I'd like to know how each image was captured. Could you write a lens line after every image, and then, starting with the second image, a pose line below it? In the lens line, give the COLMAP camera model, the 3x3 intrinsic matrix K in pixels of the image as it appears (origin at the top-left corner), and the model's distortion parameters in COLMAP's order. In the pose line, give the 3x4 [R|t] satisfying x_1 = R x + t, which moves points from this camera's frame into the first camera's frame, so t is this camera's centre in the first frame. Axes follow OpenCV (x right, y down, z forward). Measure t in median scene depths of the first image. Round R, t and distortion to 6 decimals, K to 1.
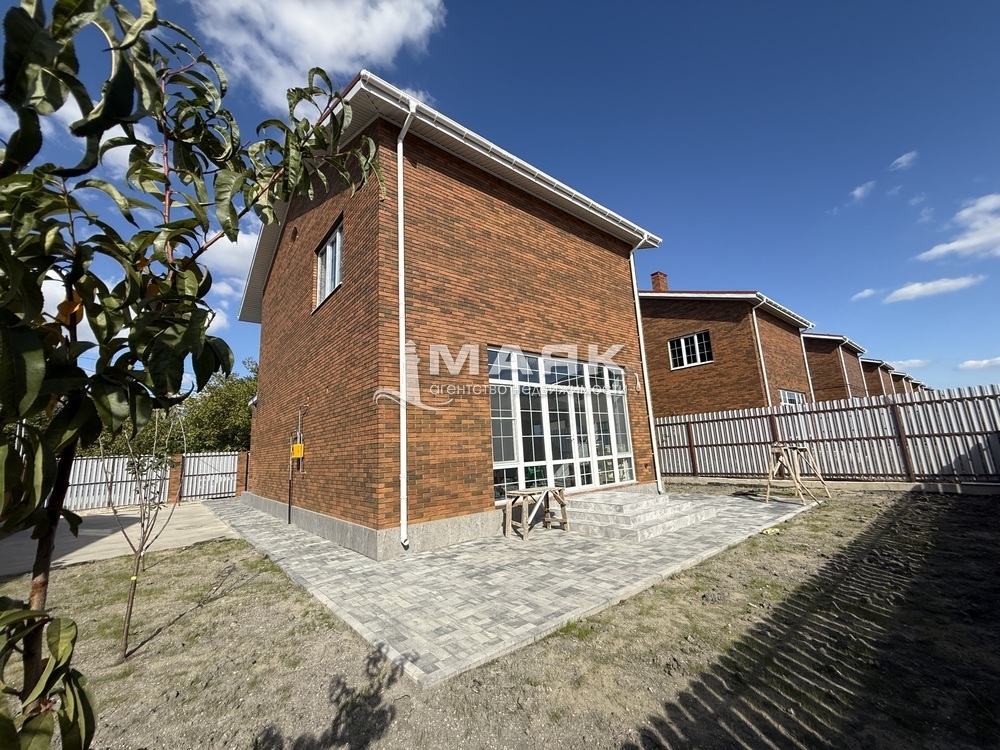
lens RADIAL K [[398.4, 0, 495.1], [0, 398.4, 376.0], [0, 0, 1]] dist [-0.000311, 0.000274]
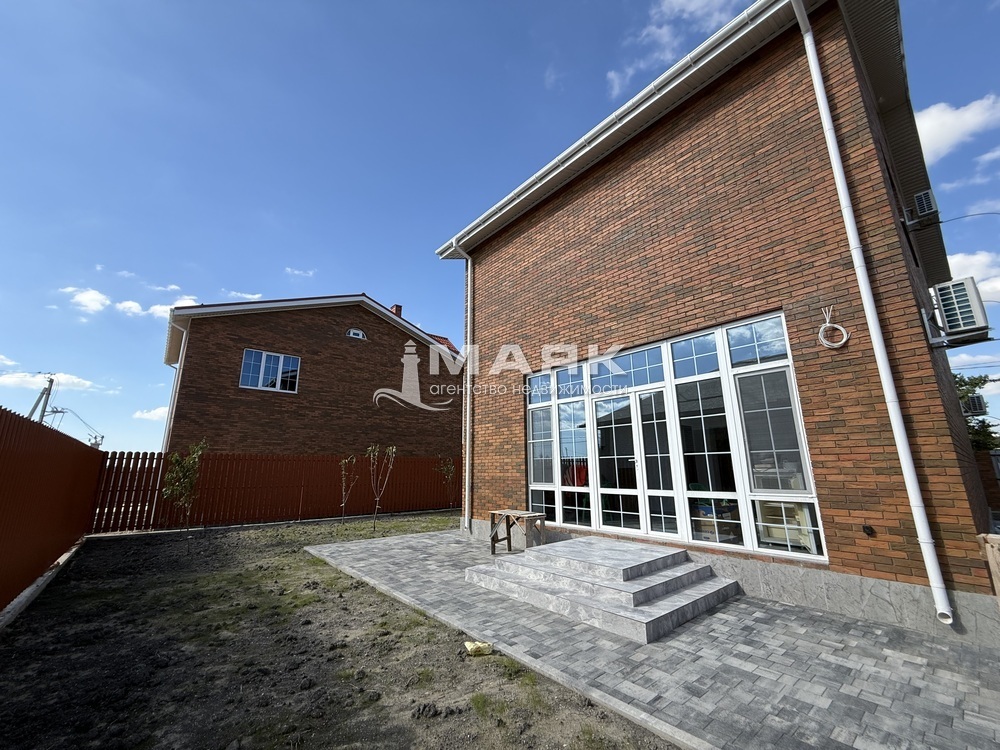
lens RADIAL K [[398.4, 0, 495.1], [0, 398.4, 376.0], [0, 0, 1]] dist [-0.000311, 0.000274]
pose [[0.011287, -0.179550, -0.983684, 1.162006], [0.187402, 0.966696, -0.174299, 0.111558], [0.982219, -0.182377, 0.044559, 0.949715]]
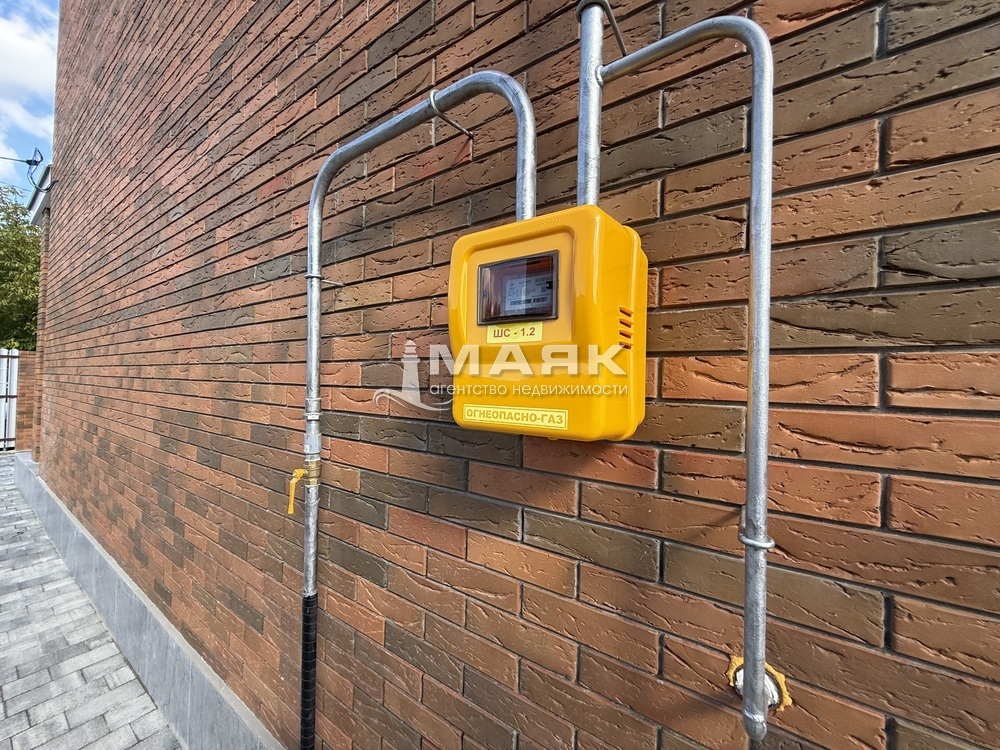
lens RADIAL K [[398.4, 0, 495.1], [0, 398.4, 376.0], [0, 0, 1]] dist [-0.000311, 0.000274]
pose [[0.963035, 0.077769, 0.257907, -0.676911], [-0.119433, 0.981442, 0.150024, 0.241335], [-0.241454, -0.175281, 0.954451, 1.210881]]
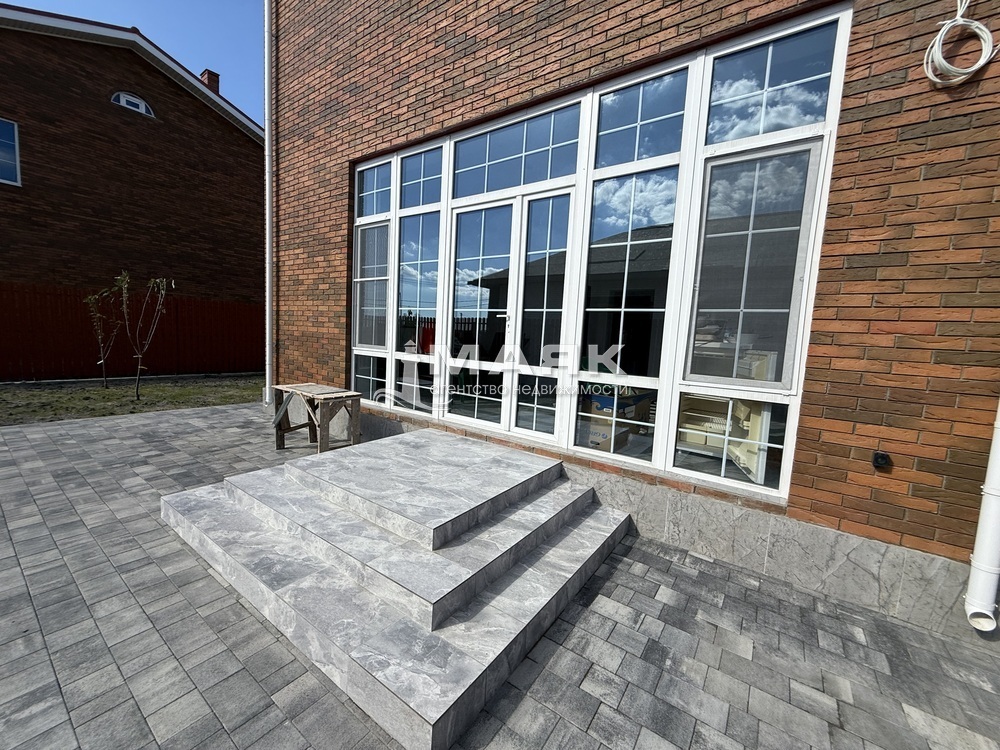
lens RADIAL K [[398.4, 0, 495.1], [0, 398.4, 376.0], [0, 0, 1]] dist [-0.000311, 0.000274]
pose [[0.256003, 0.161523, -0.953086, 0.767783], [0.111066, 0.974497, 0.194985, 0.169620], [0.960274, -0.155772, 0.231534, 1.113709]]
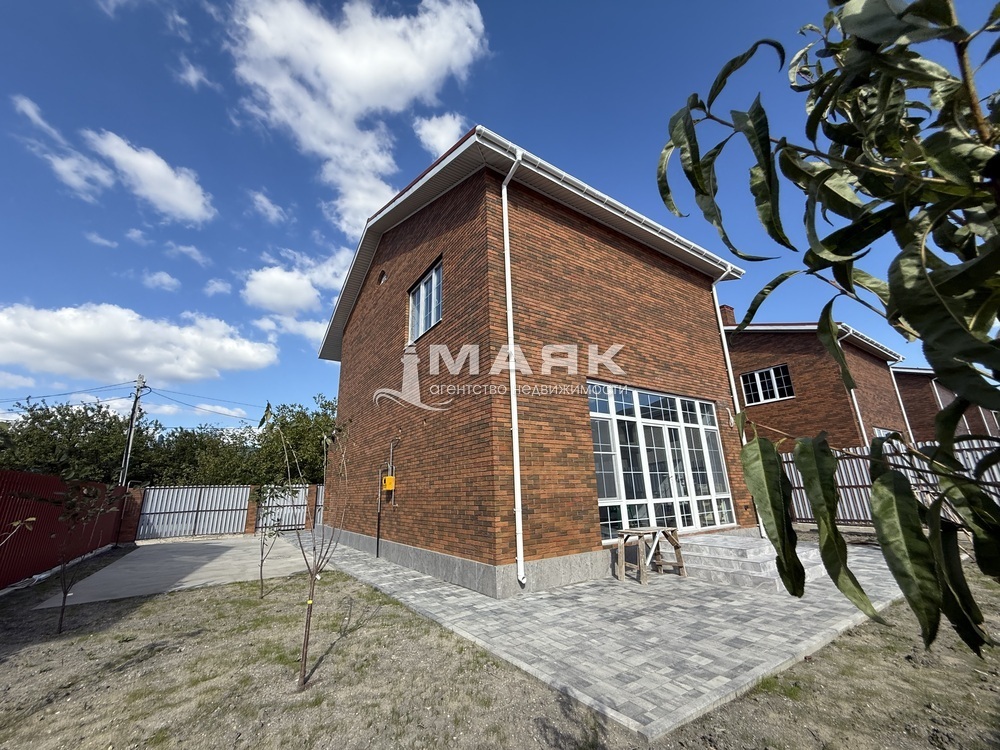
lens RADIAL K [[398.4, 0, 495.1], [0, 398.4, 376.0], [0, 0, 1]] dist [-0.000311, 0.000274]
pose [[0.995103, -0.005425, -0.098695, -0.161069], [-0.003835, 0.995621, -0.093398, 0.012436], [0.098770, 0.093319, 0.990725, -0.007974]]
